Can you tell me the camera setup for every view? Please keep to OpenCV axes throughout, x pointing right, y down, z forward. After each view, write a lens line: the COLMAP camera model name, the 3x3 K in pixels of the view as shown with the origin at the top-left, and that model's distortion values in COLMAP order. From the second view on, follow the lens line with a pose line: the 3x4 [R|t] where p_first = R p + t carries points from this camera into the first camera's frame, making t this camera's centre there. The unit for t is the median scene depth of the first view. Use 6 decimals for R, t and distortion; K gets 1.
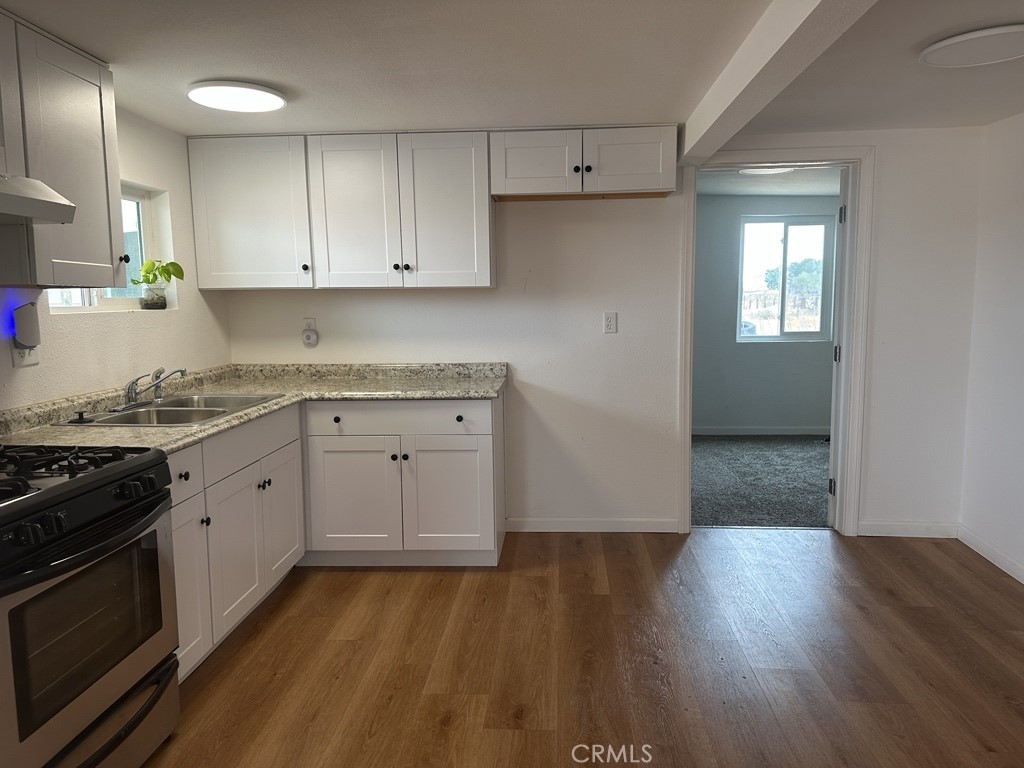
lens RADIAL K [[719.1, 0, 517.2], [0, 719.1, 387.8], [0, 0, 1]] dist [0.048506, -0.059268]
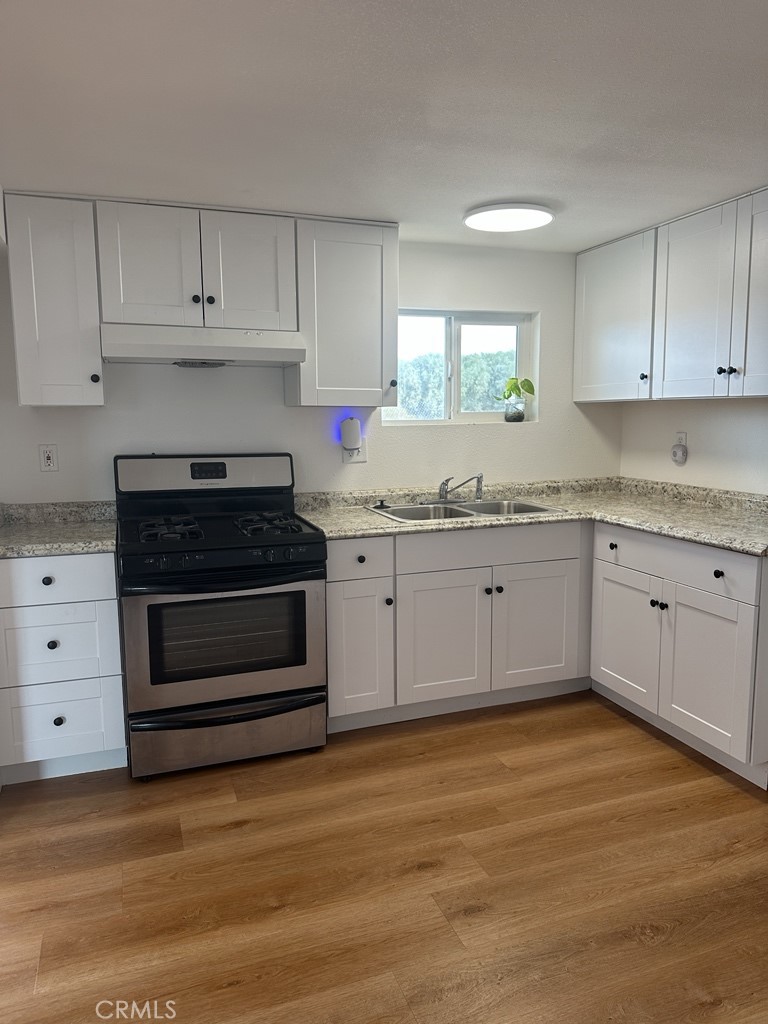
lens RADIAL K [[719.1, 0, 378.5], [0, 719.1, 519.3], [0, 0, 1]] dist [0.048506, -0.059268]
pose [[0.390208, 0.142726, -0.909597, 0.454587], [-0.105124, 0.988358, 0.109987, -0.058048], [0.914706, 0.052703, 0.400669, 0.362124]]
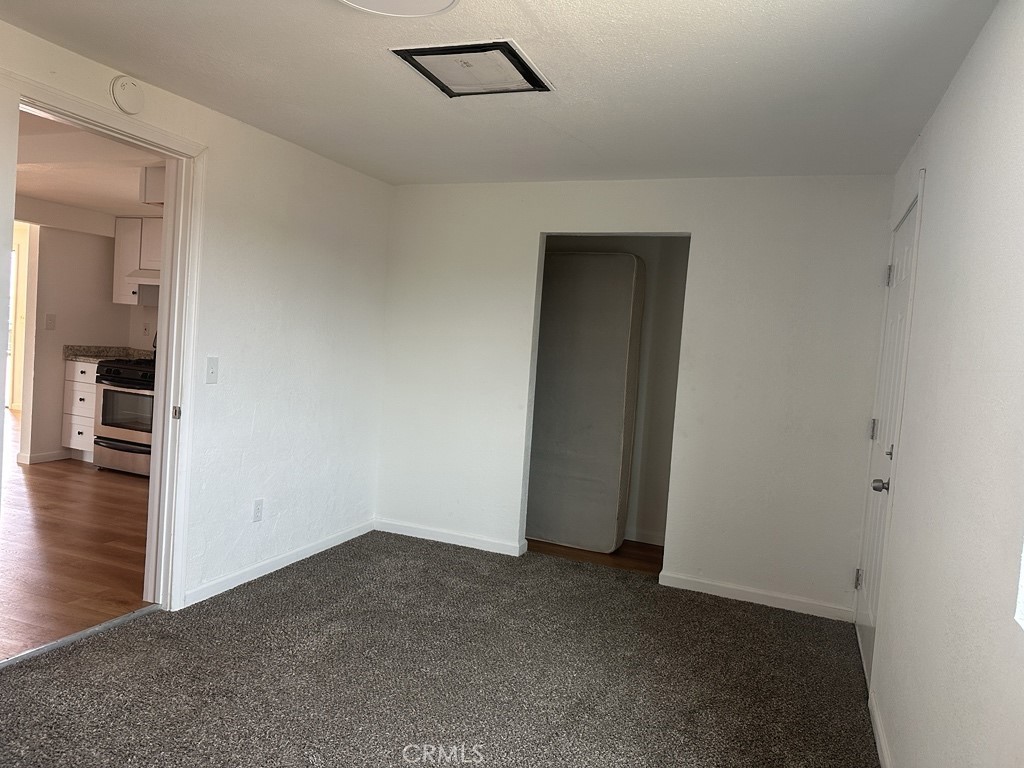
lens RADIAL K [[719.1, 0, 511.4], [0, 719.1, 380.9], [0, 0, 1]] dist [0.048506, -0.059268]
pose [[-0.339053, 0.029657, -0.940300, 0.980054], [-0.188171, 0.977167, 0.098670, -0.232692], [0.921756, 0.210391, -0.325731, 1.899300]]
